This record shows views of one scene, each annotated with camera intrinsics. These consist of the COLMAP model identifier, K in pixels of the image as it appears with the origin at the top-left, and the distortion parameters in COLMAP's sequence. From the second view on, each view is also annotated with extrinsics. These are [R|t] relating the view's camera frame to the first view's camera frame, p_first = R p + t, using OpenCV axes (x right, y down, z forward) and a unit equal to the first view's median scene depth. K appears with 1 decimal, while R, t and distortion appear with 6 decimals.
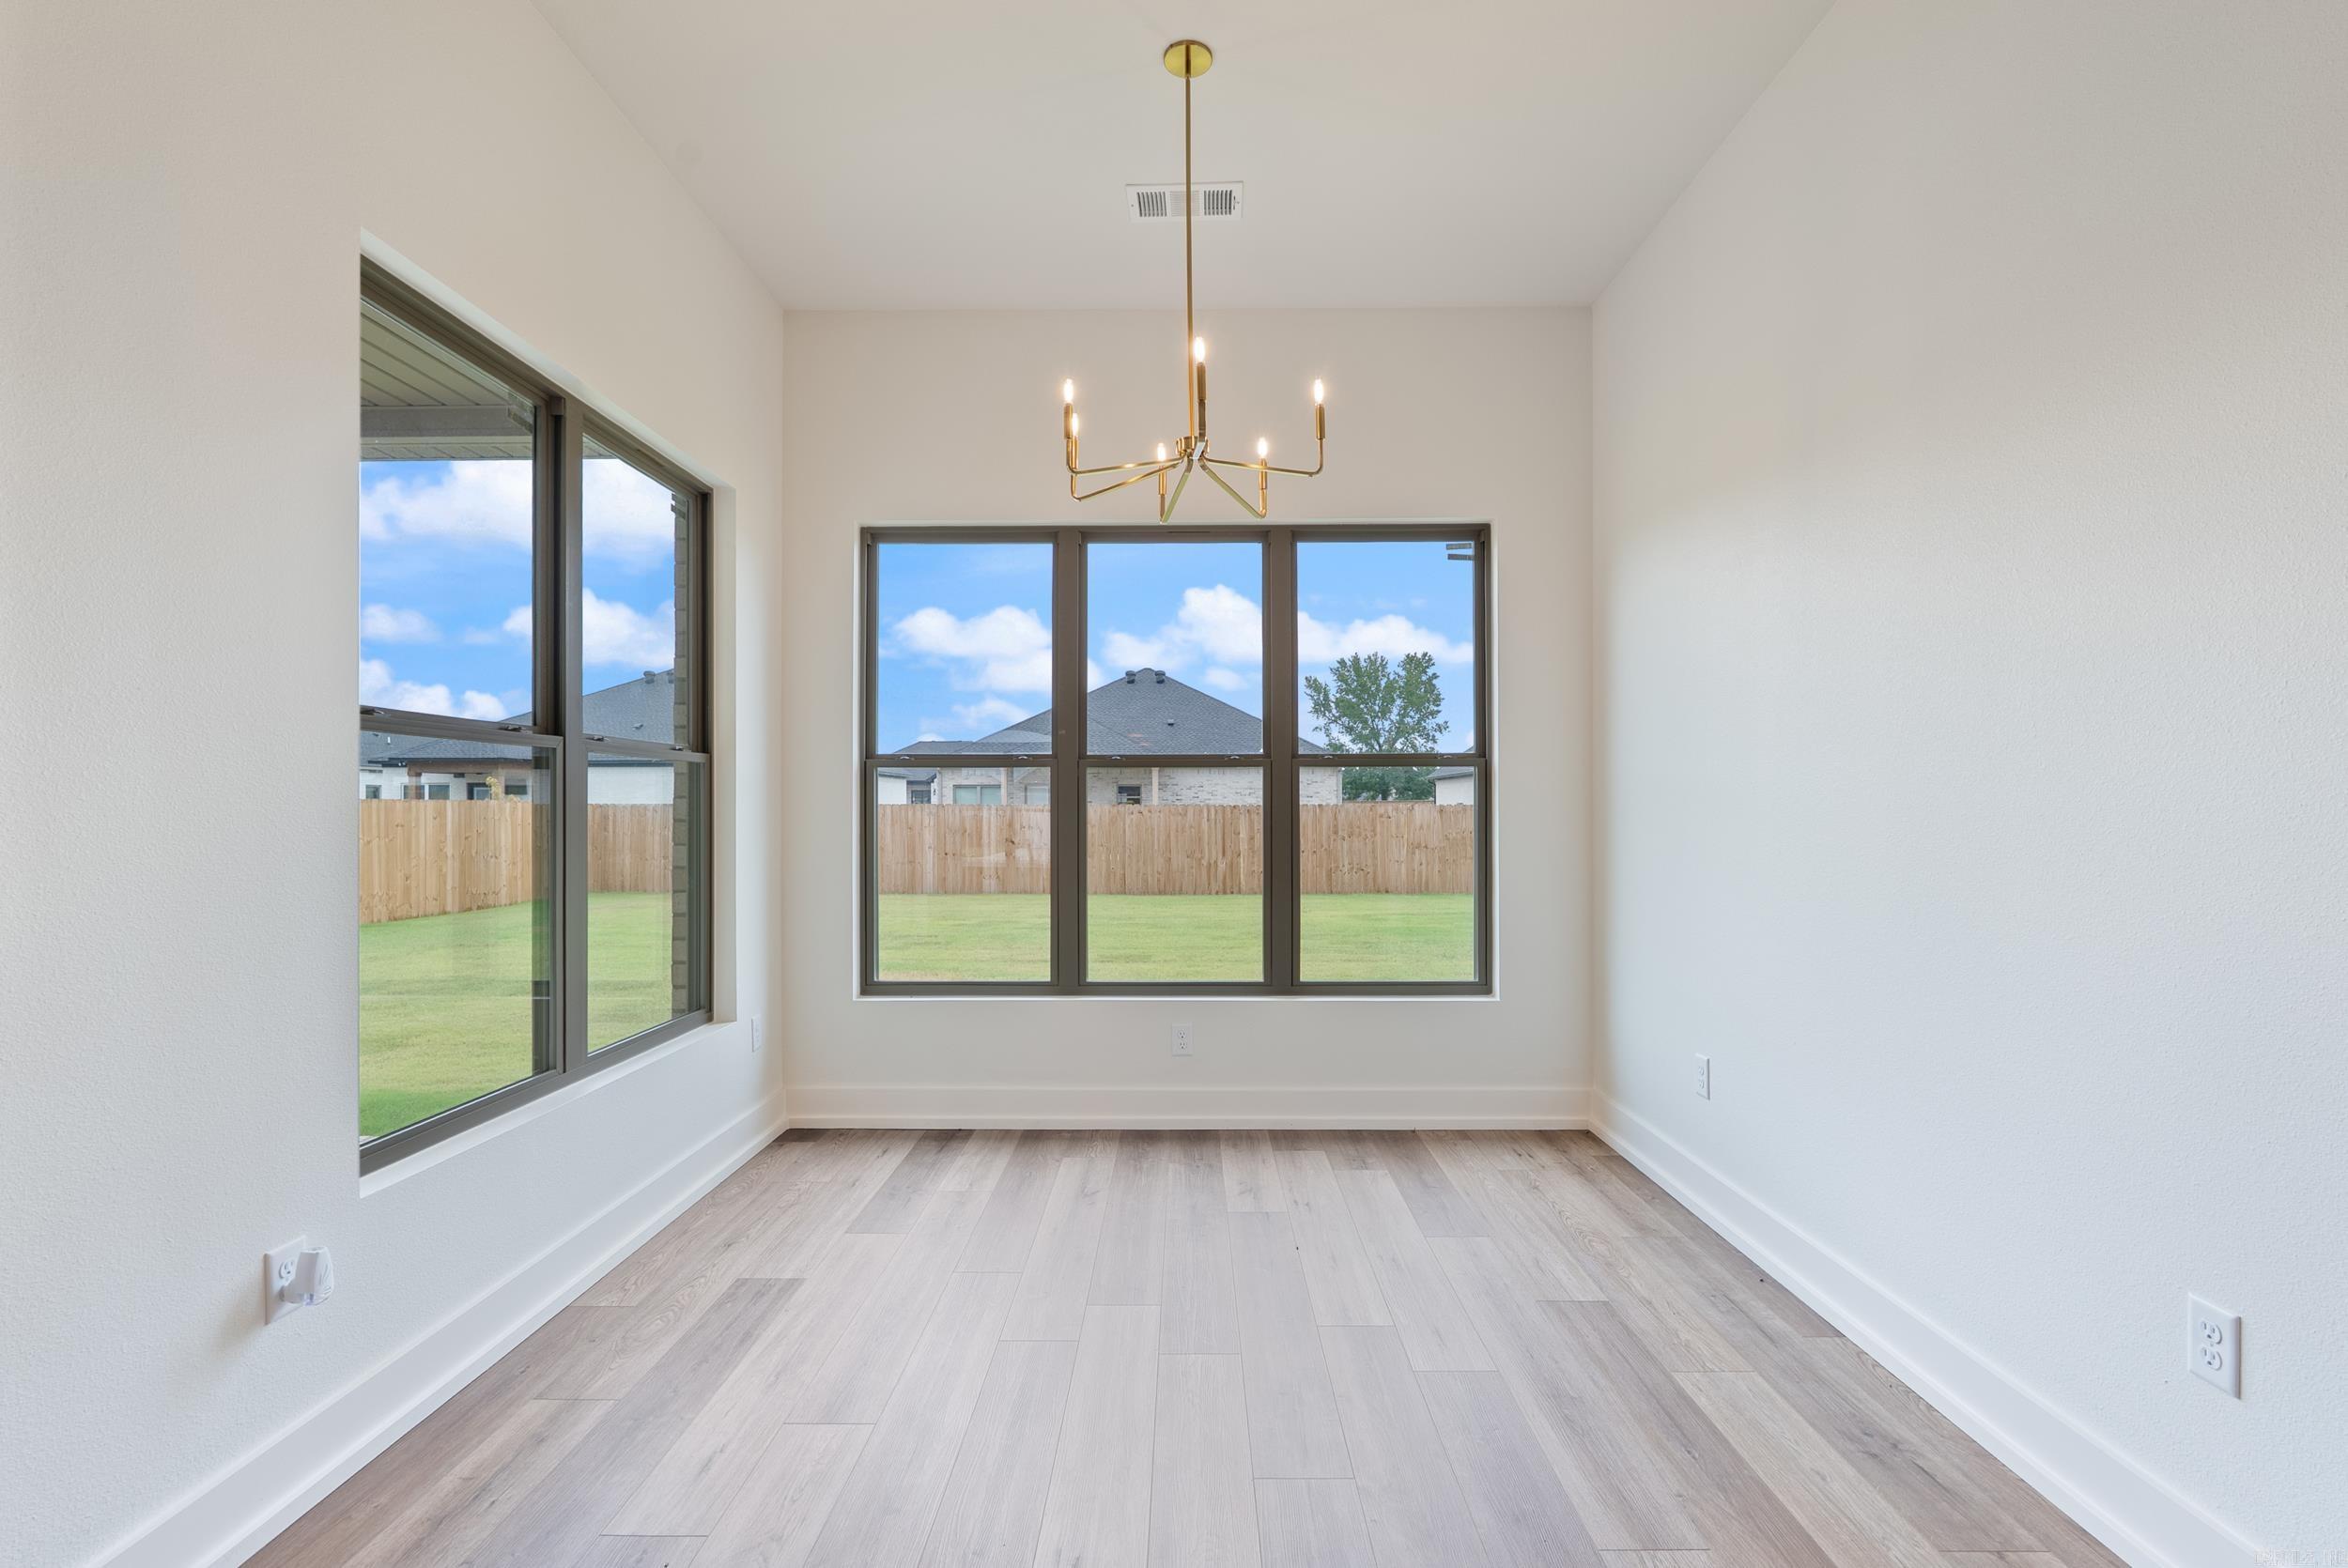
lens RADIAL K [[1040.1, 0, 1188.6], [0, 1040.1, 807.2], [0, 0, 1]] dist [-0.006898, 0.000905]
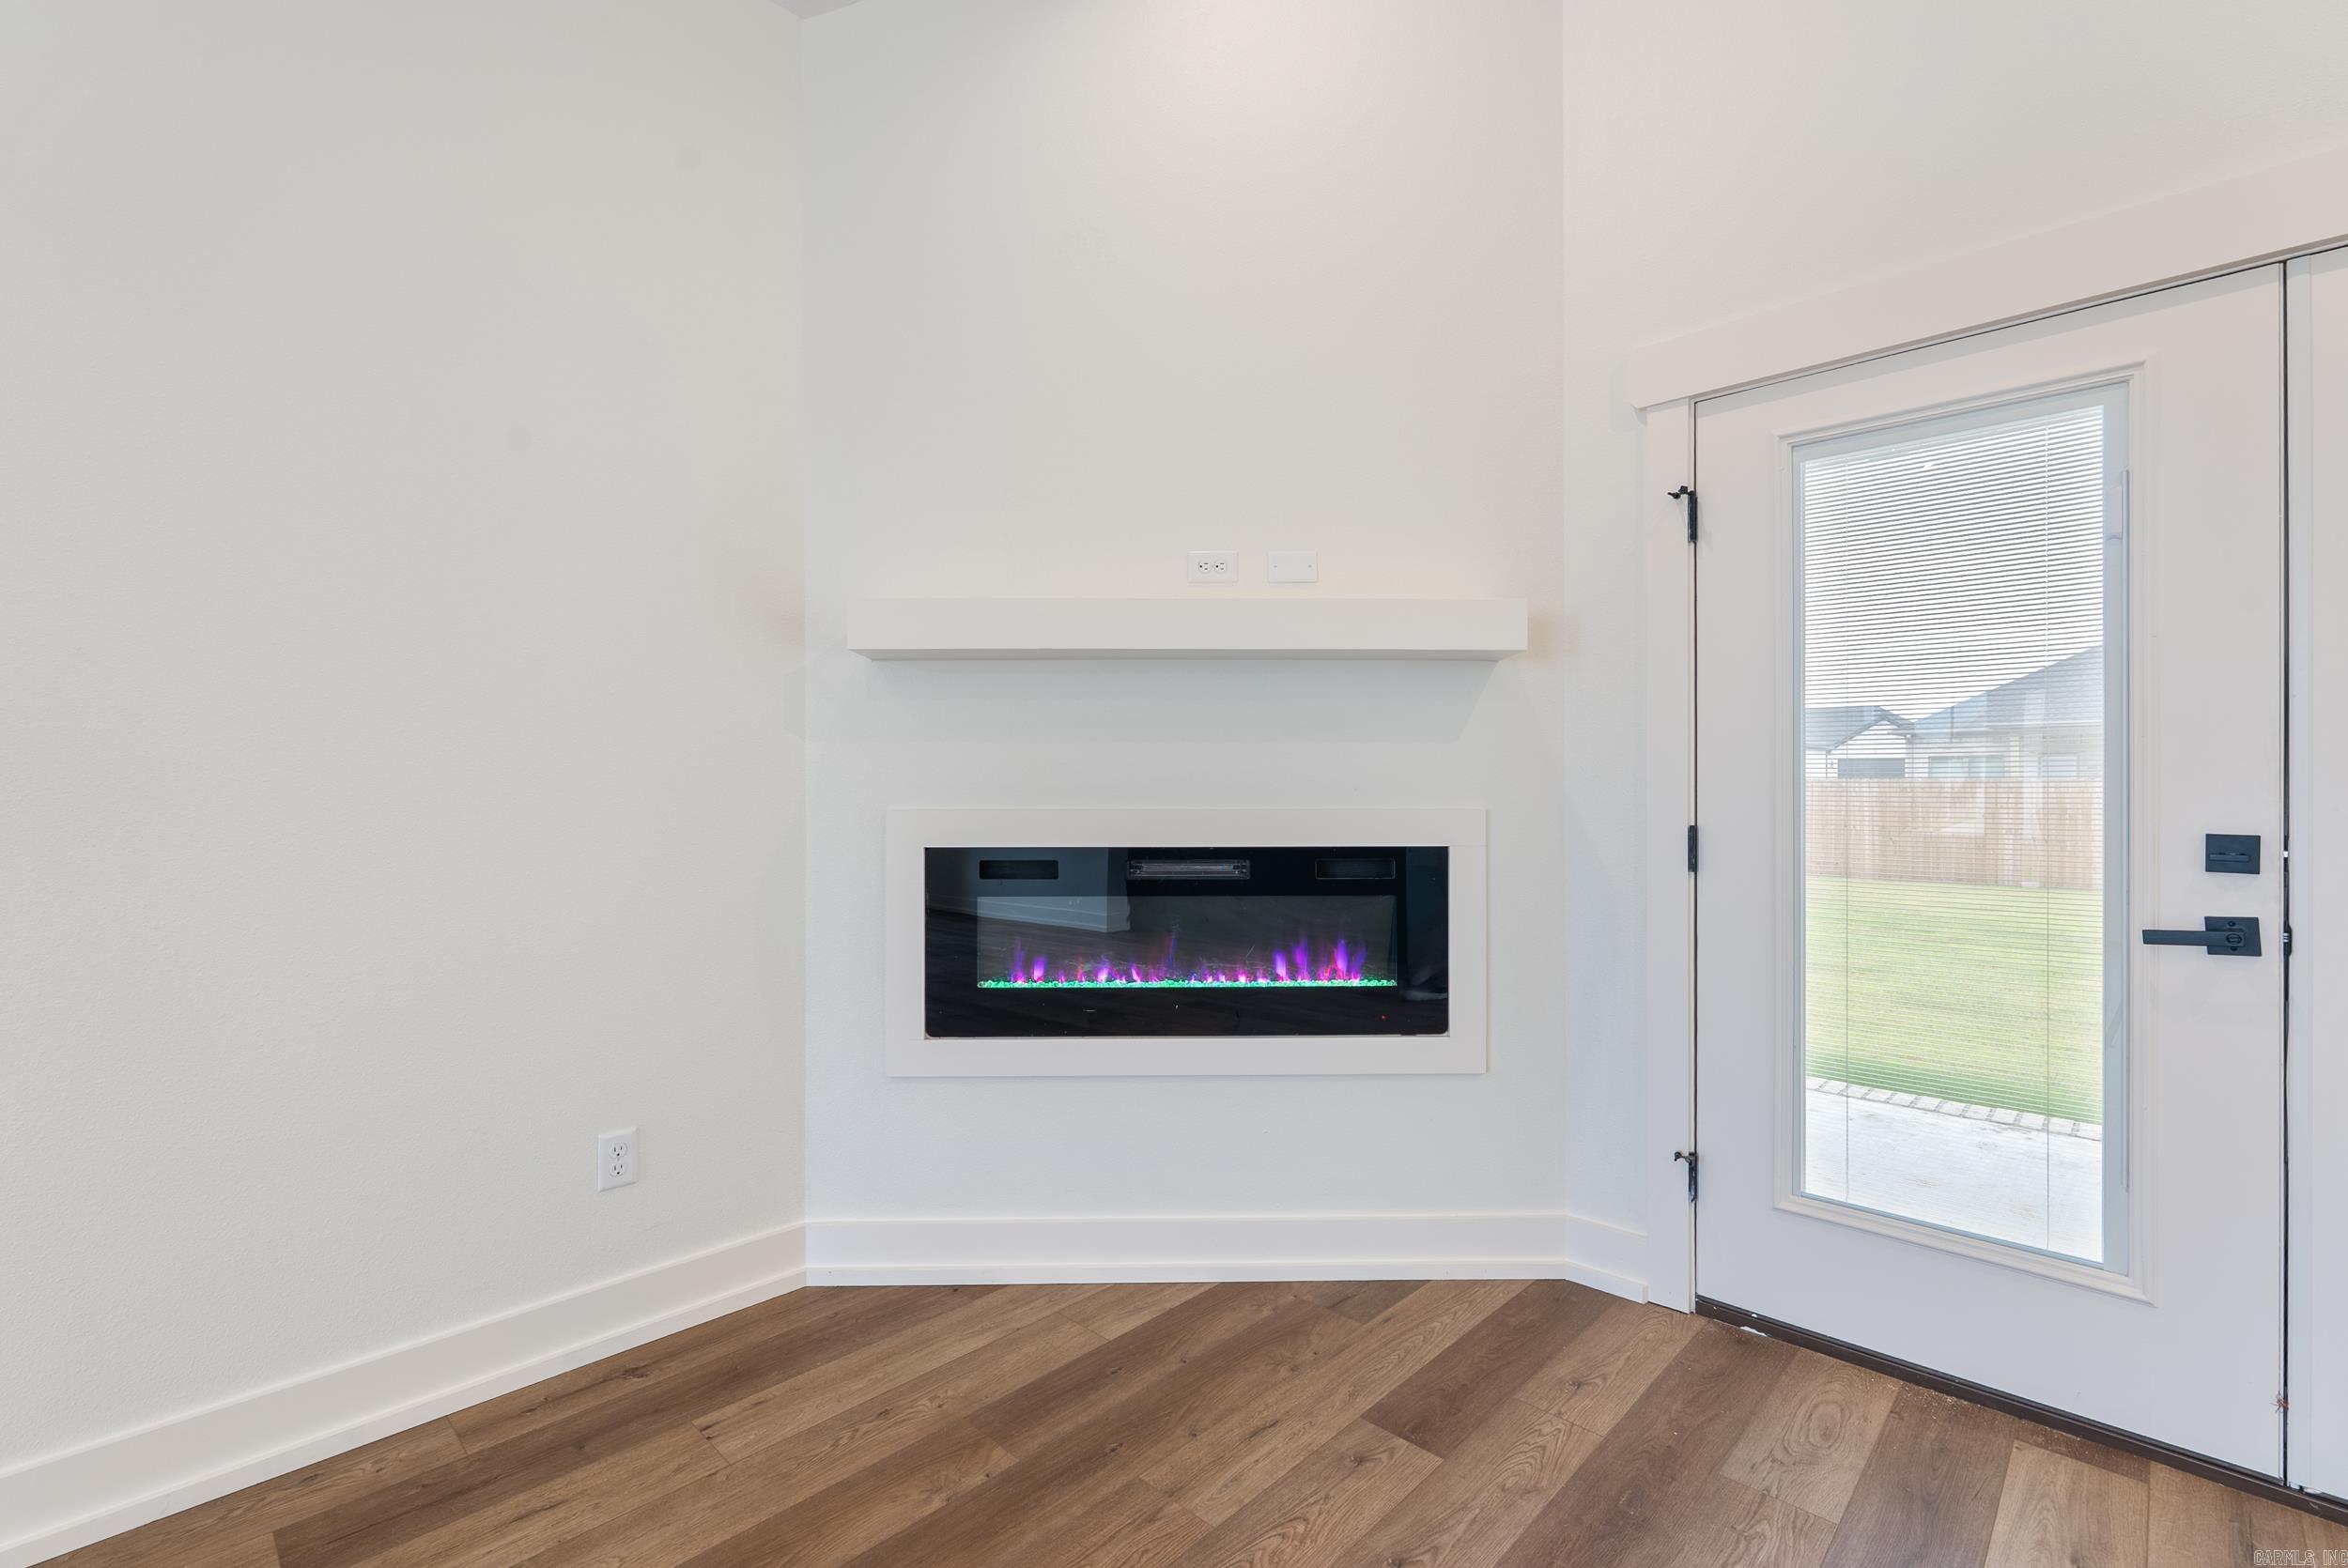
lens RADIAL K [[1040.1, 0, 1185.3], [0, 1040.1, 782.9], [0, 0, 1]] dist [-0.006898, 0.000905]
pose [[0.722503, 0.002145, -0.691365, -0.161105], [-0.000721, 0.999997, 0.002349, -0.000008], [0.691368, -0.001198, 0.722502, -0.060136]]
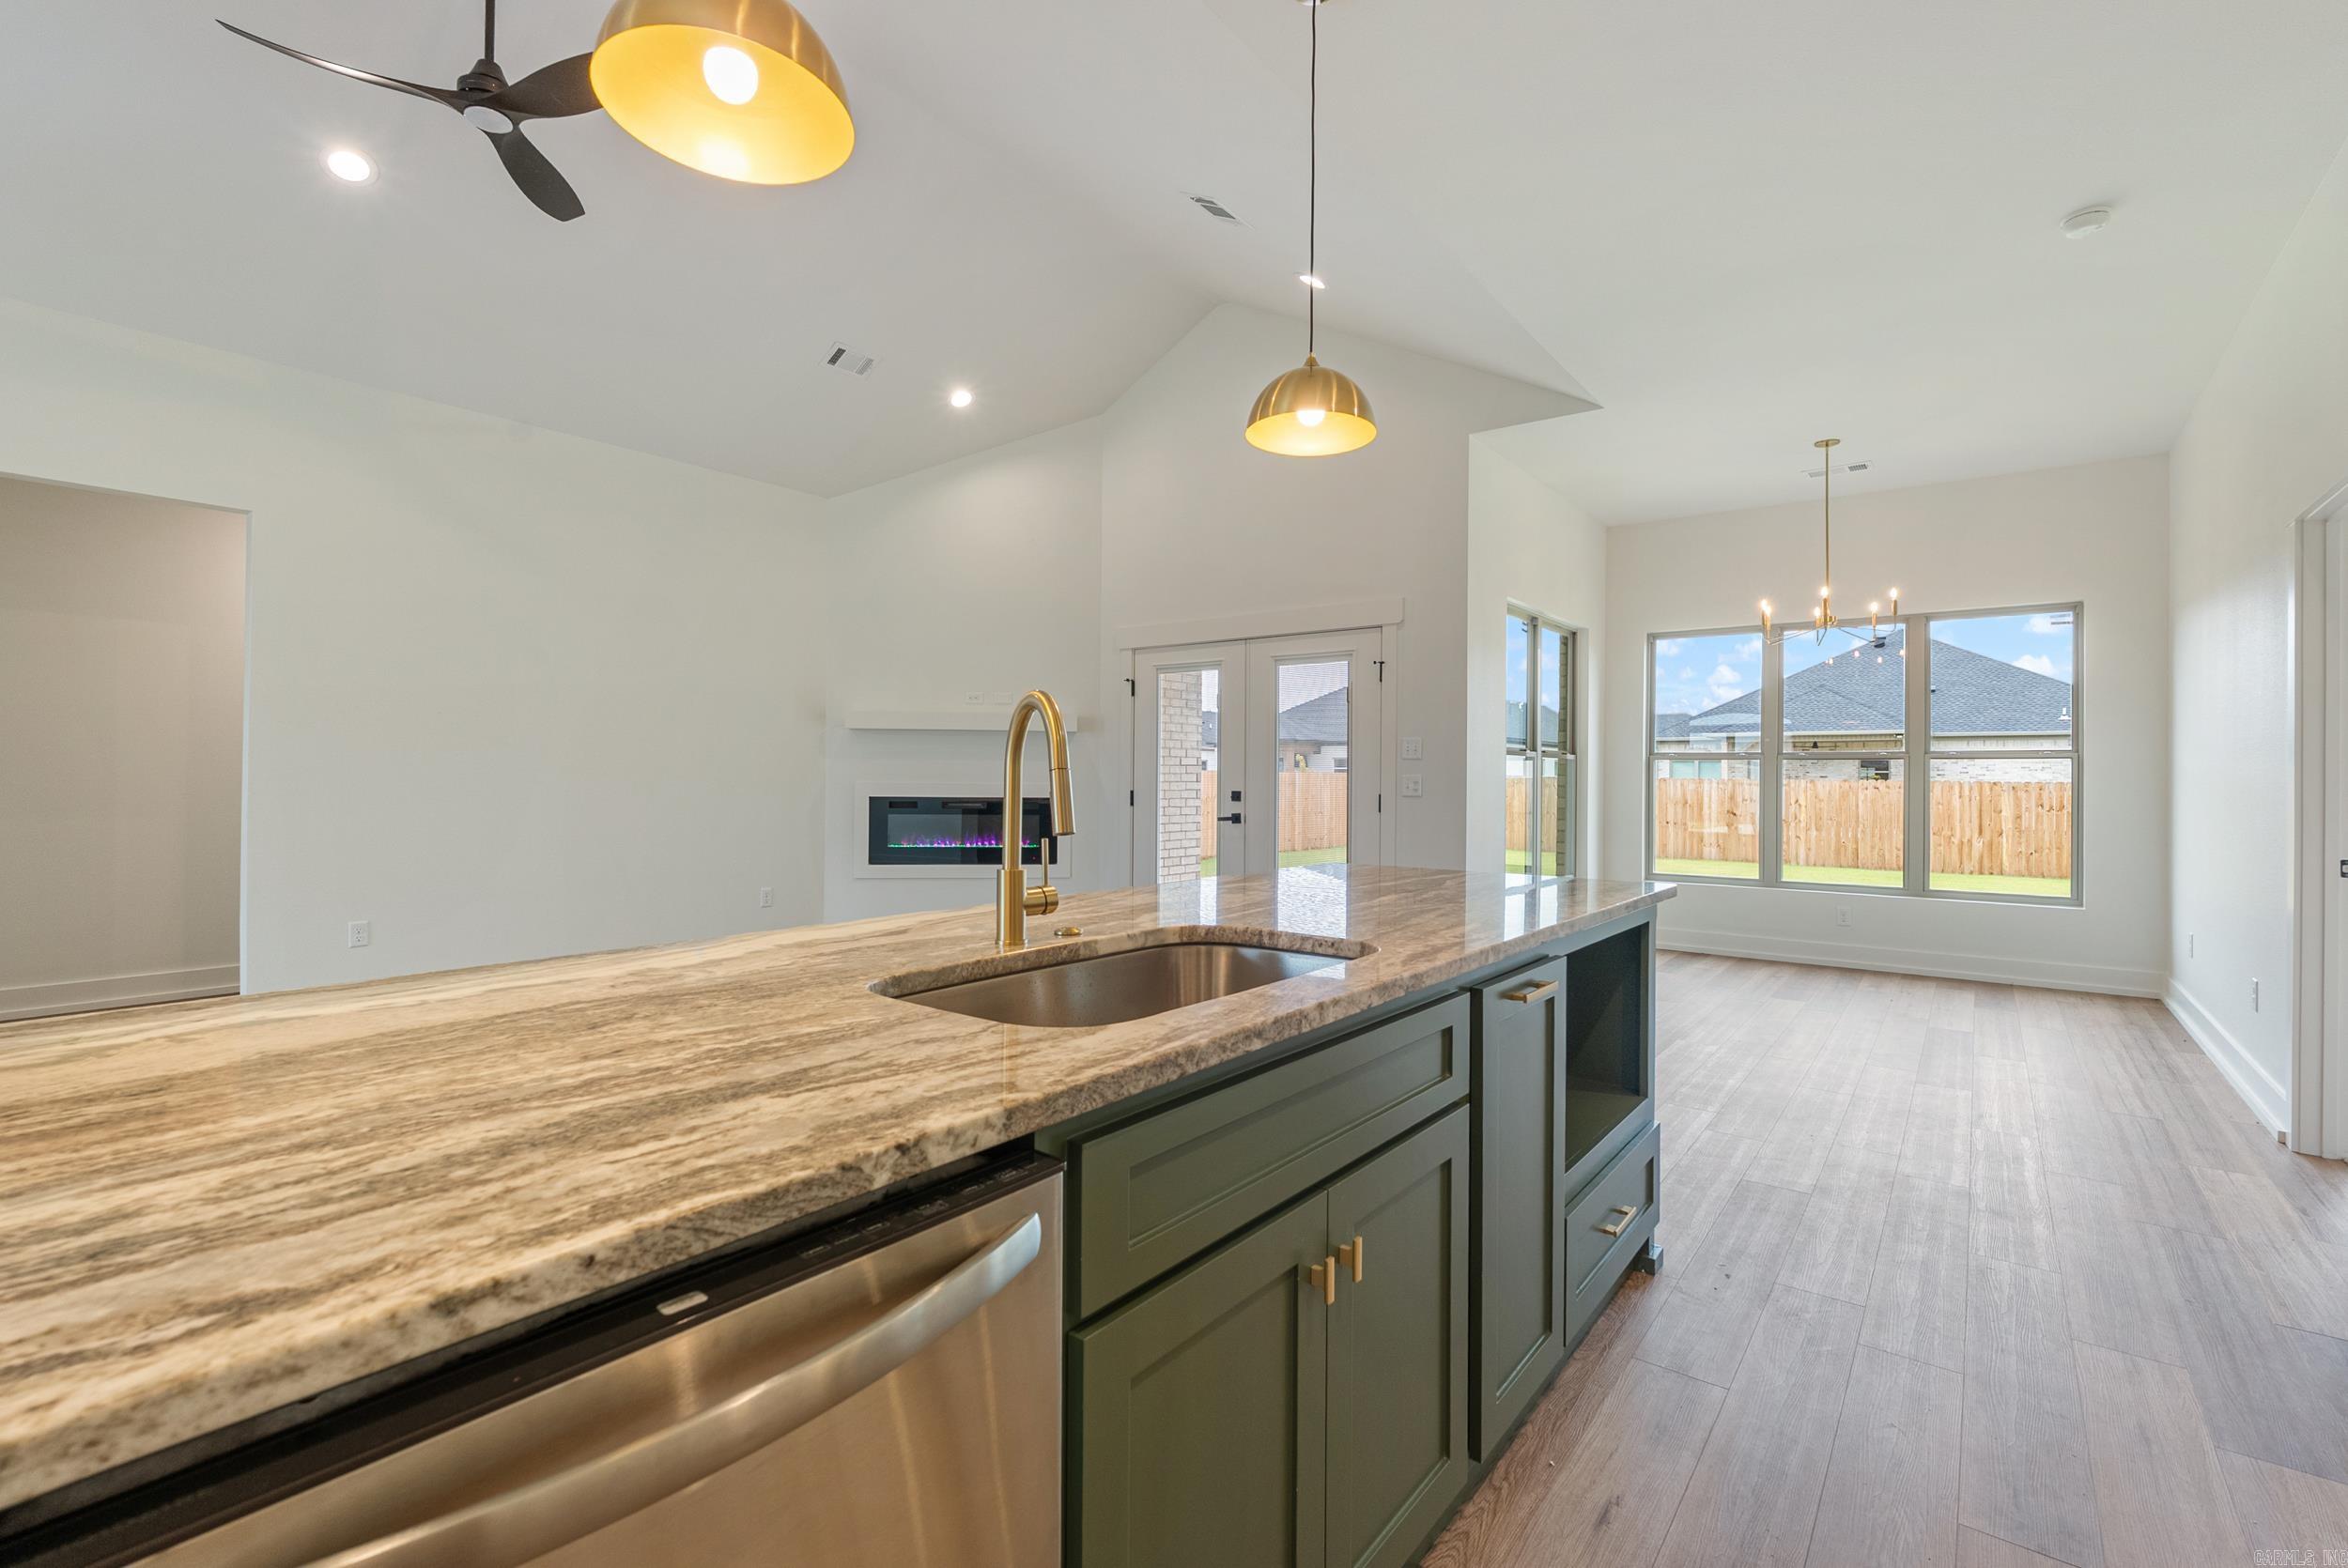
lens RADIAL K [[1040.1, 0, 1174.1], [0, 1040.1, 769.2], [0, 0, 1]] dist [-0.006898, 0.000905]
pose [[0.788635, 0.004168, -0.614848, 0.035246], [-0.010031, 0.999931, -0.006088, -0.000168], [0.614780, 0.010969, 0.788622, -0.211483]]
